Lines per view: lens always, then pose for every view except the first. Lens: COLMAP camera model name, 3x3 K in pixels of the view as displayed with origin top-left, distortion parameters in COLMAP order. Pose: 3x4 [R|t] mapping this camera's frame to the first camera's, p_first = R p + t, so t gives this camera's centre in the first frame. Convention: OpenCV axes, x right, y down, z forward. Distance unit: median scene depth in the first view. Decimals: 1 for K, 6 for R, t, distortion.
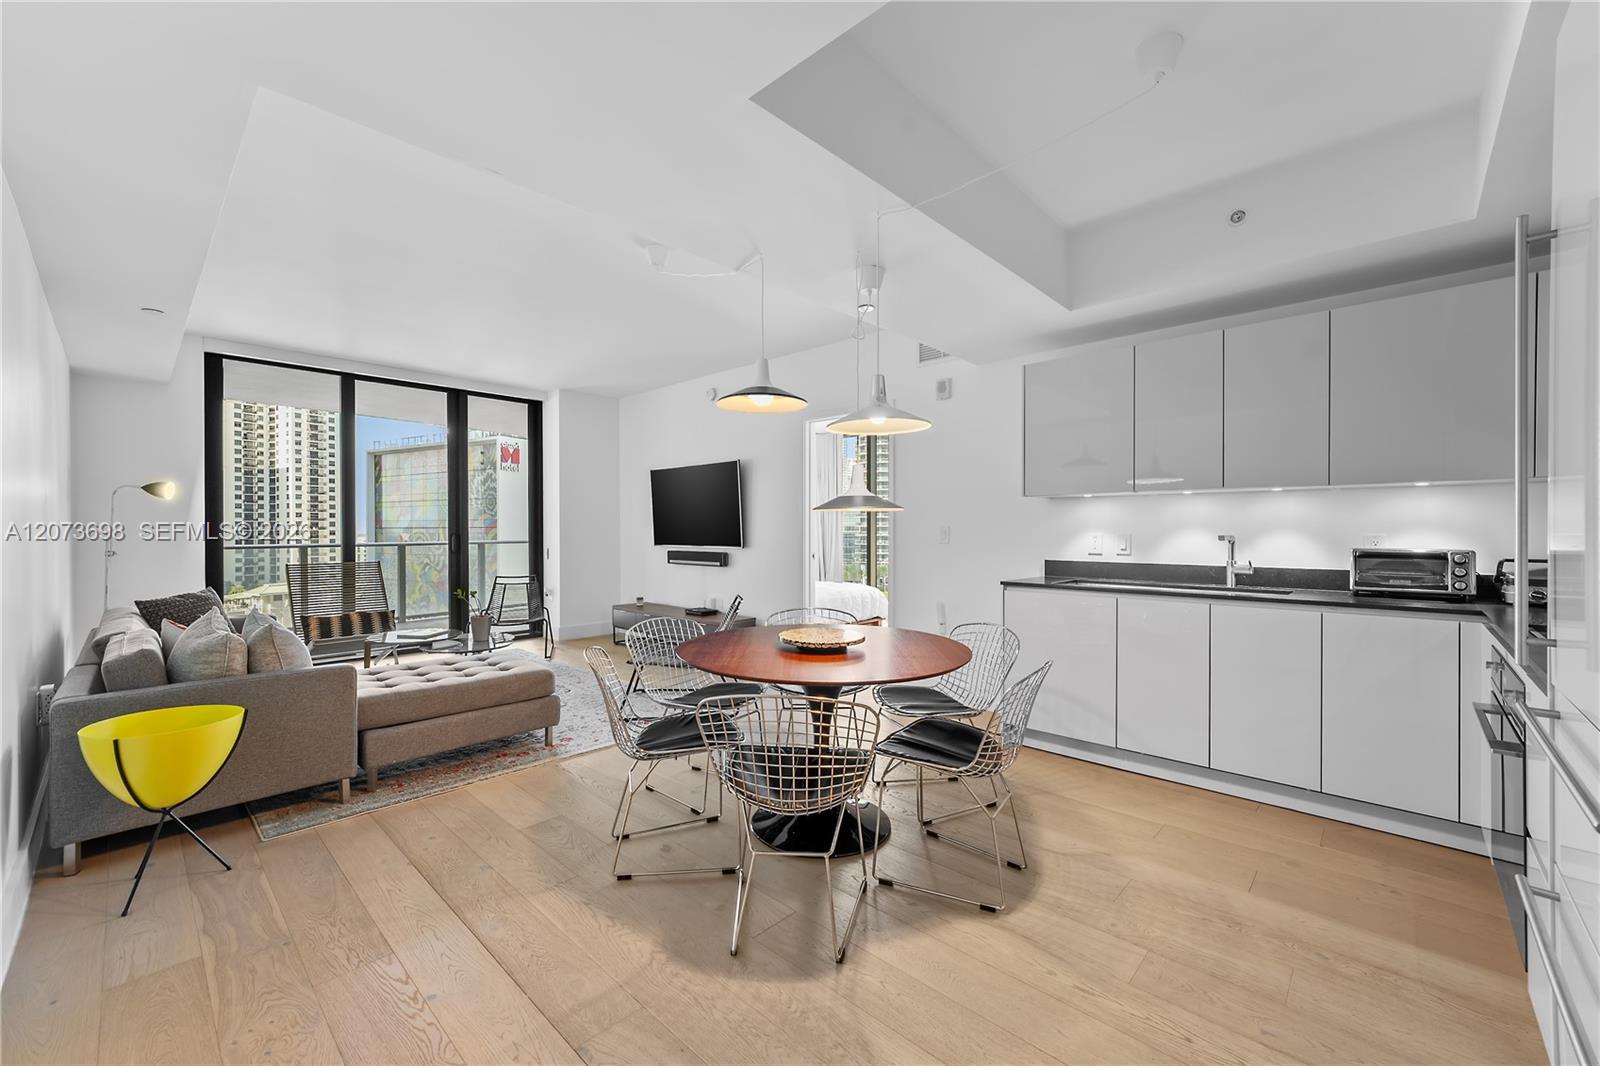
lens RADIAL K [[645.0, 0, 800.0], [0, 645.0, 533.0], [0, 0, 1]] dist [0.004347, 0.000378]
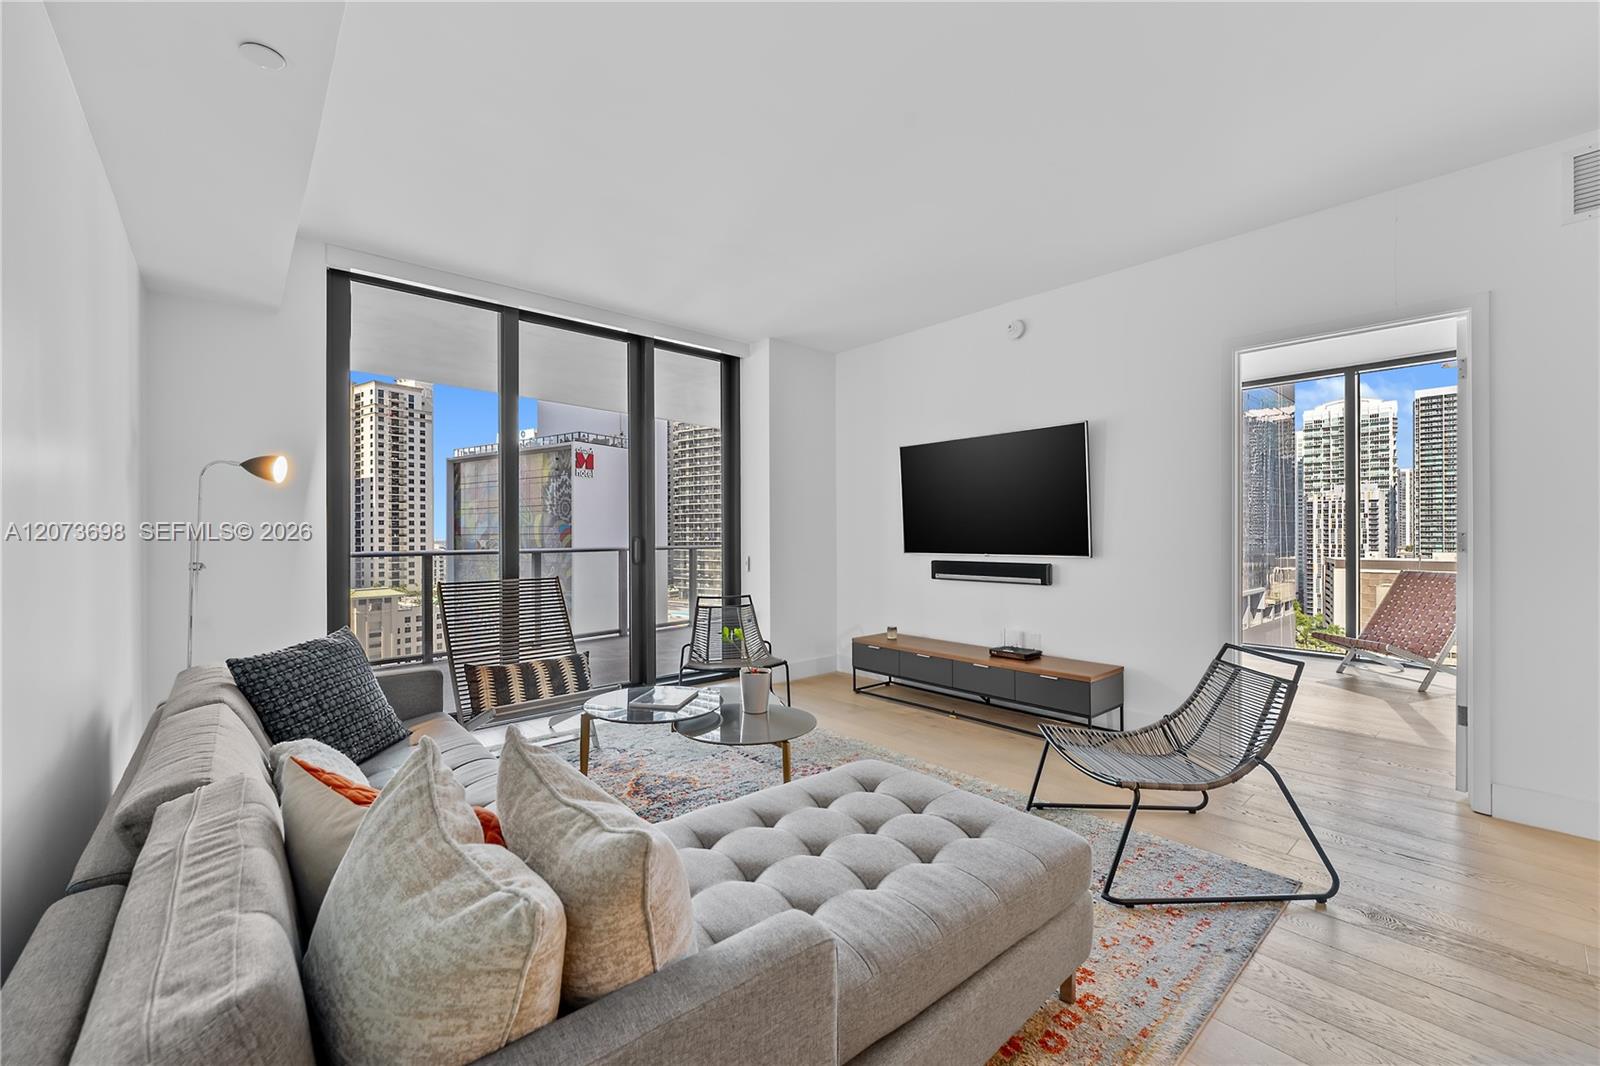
lens RADIAL K [[651.3, 0, 801.2], [0, 651.3, 535.0], [0, 0, 1]] dist [-0.002860, -0.000291]
pose [[0.996442, -0.003058, -0.084230, -0.300084], [0.002533, 0.999977, -0.006331, 0.004256], [0.084247, 0.006095, 0.996426, 0.298193]]
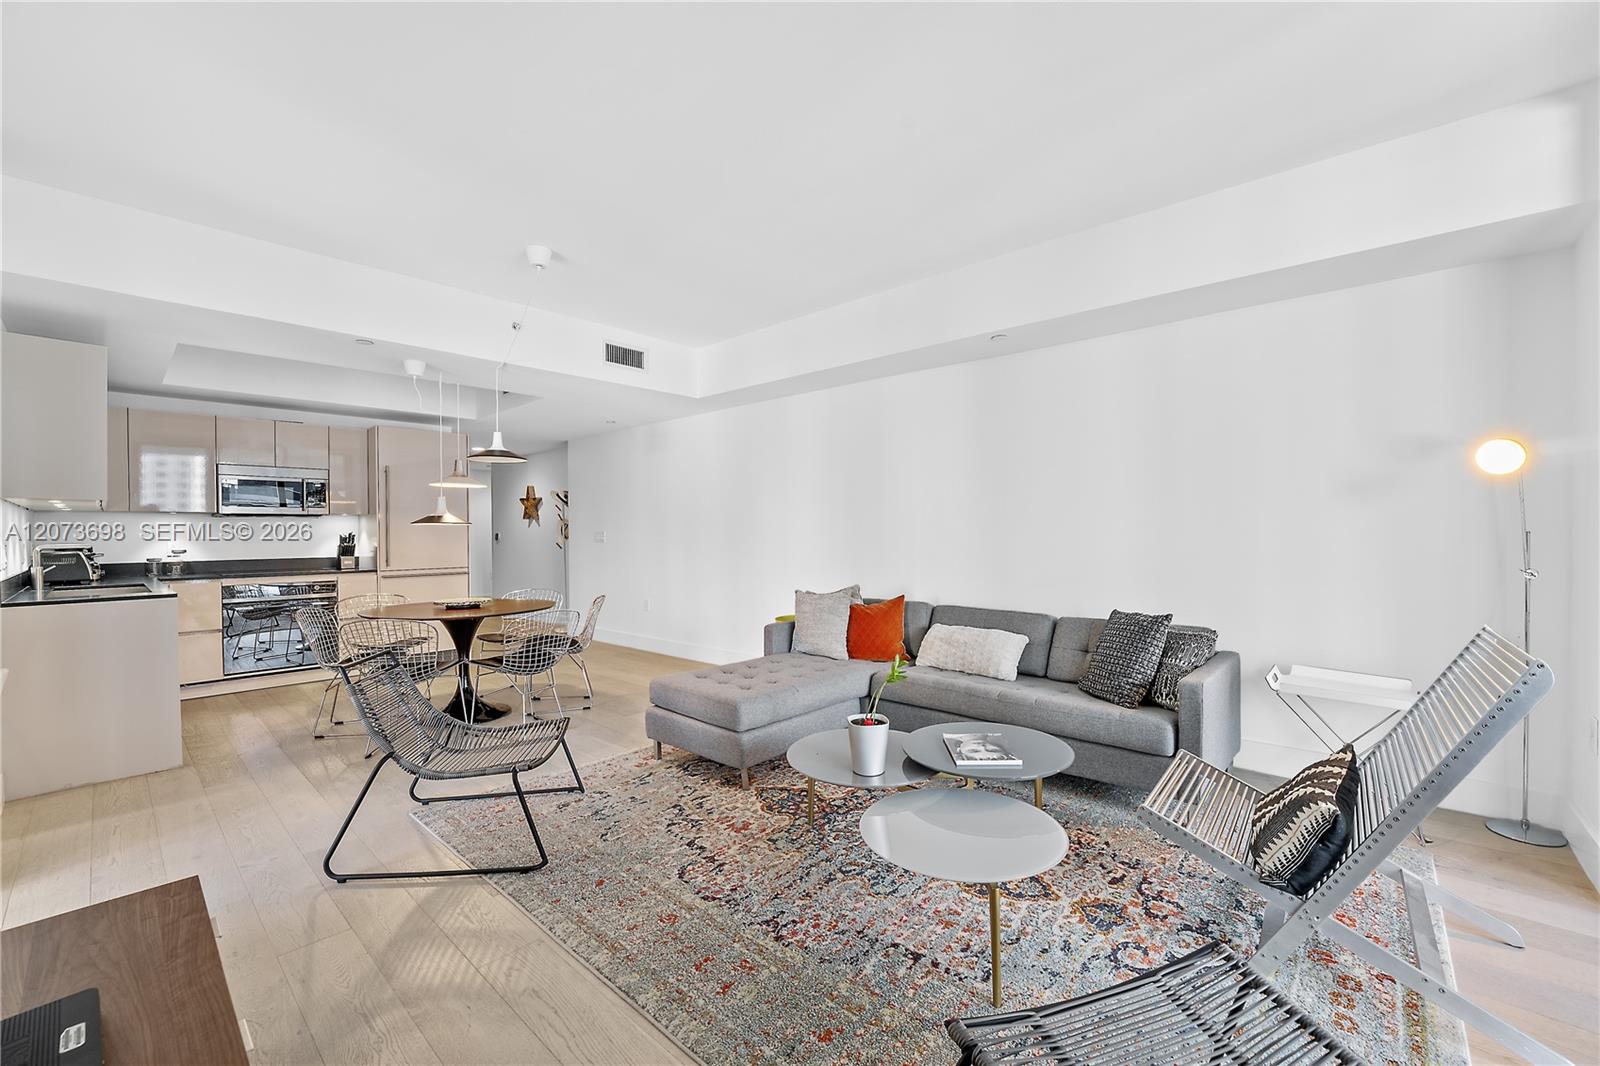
lens RADIAL K [[640.6, 0, 801.2], [0, 640.6, 531.2], [0, 0, 1]] dist [-0.025629, 0.006453]
pose [[-0.999427, 0.009278, -0.032561, -0.324149], [0.009051, 0.999934, 0.007139, -0.008990], [0.032625, 0.006840, -0.999444, 1.099163]]
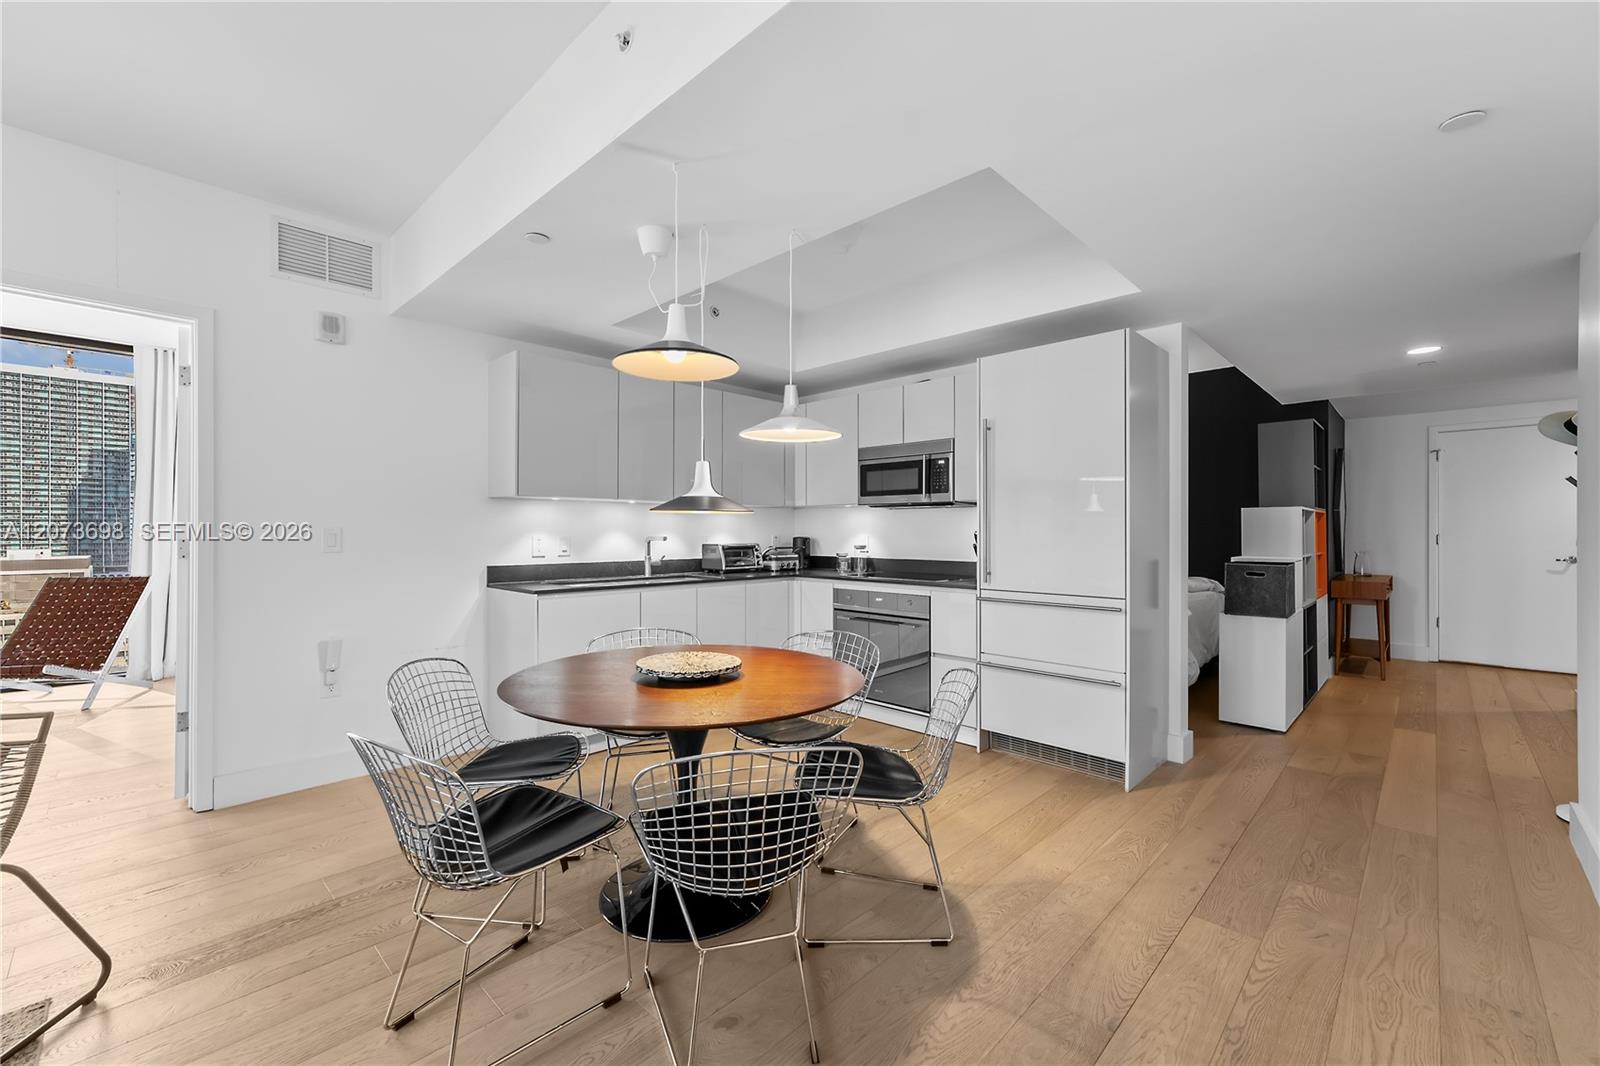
lens RADIAL K [[656.3, 0, 792.0], [0, 656.3, 530.9], [0, 0, 1]] dist [-0.001353, 0.006337]
pose [[0.010619, -0.001735, 0.999942, -0.336230], [0.003209, 0.999993, 0.001701, -0.004902], [-0.999938, 0.003191, 0.010624, 0.356735]]
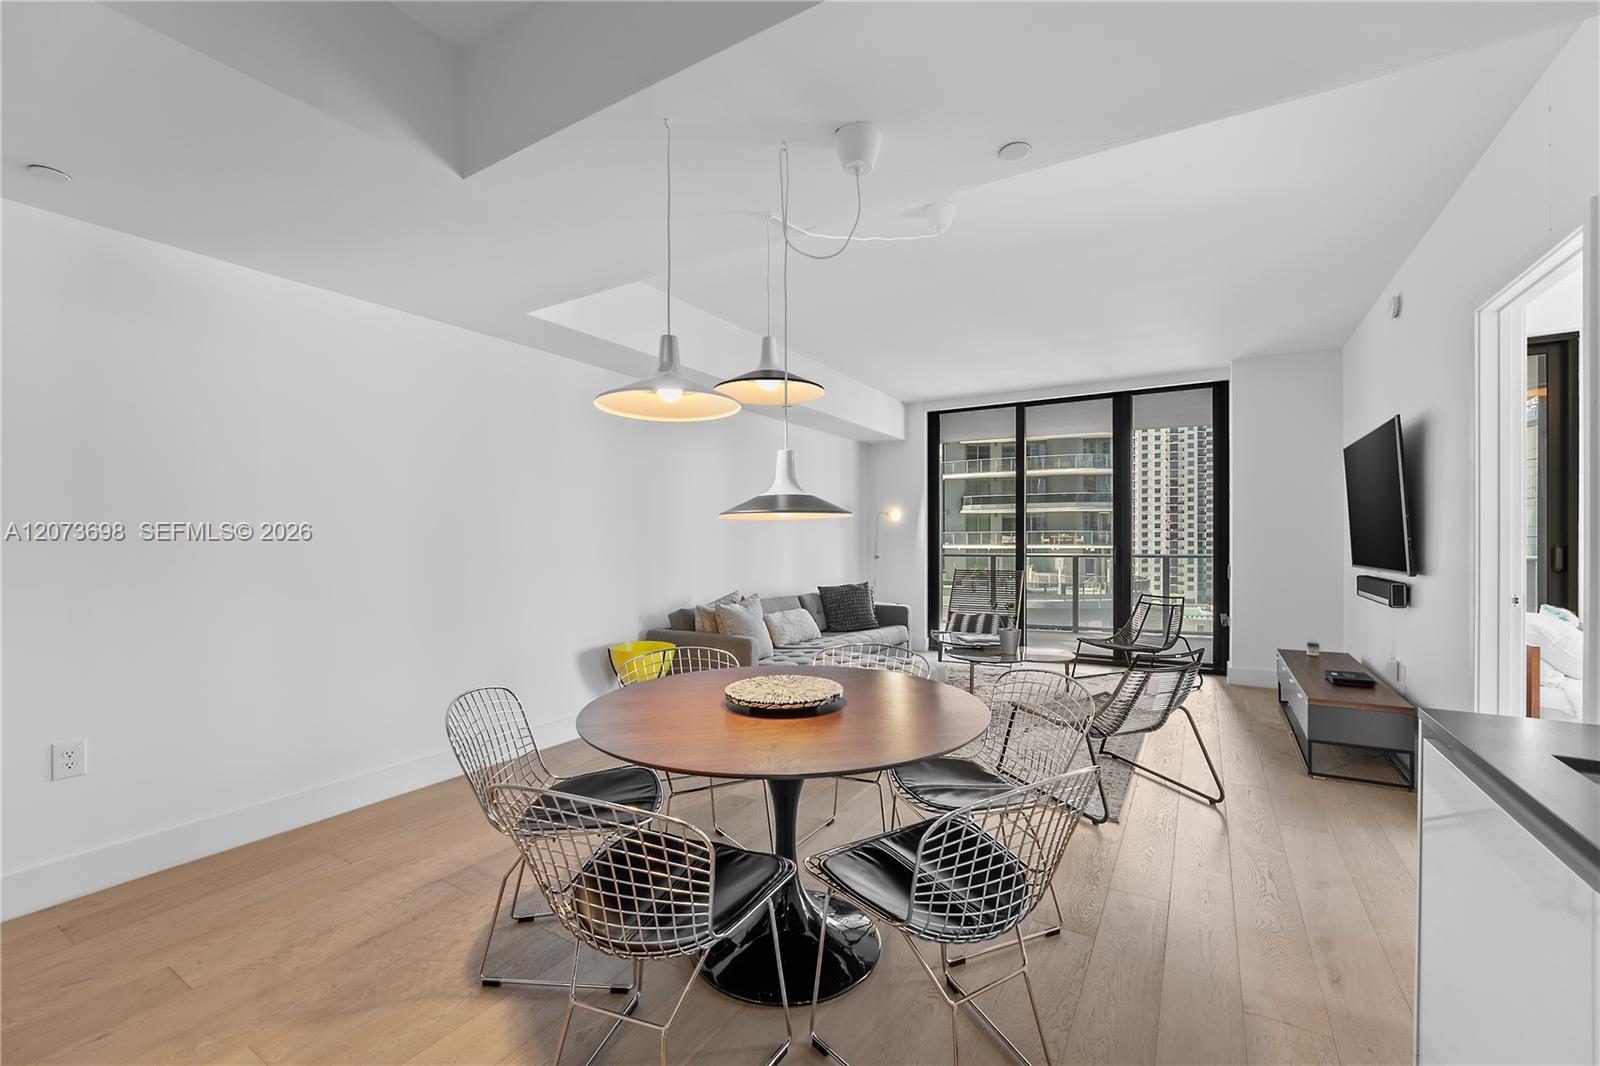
lens RADIAL K [[651.3, 0, 801.2], [0, 651.3, 535.0], [0, 0, 1]] dist [-0.002860, -0.000291]
pose [[0.205935, -0.007860, -0.978534, 0.317284], [-0.004600, 0.999949, -0.009000, -0.003621], [0.978555, 0.006355, 0.205888, 0.358658]]
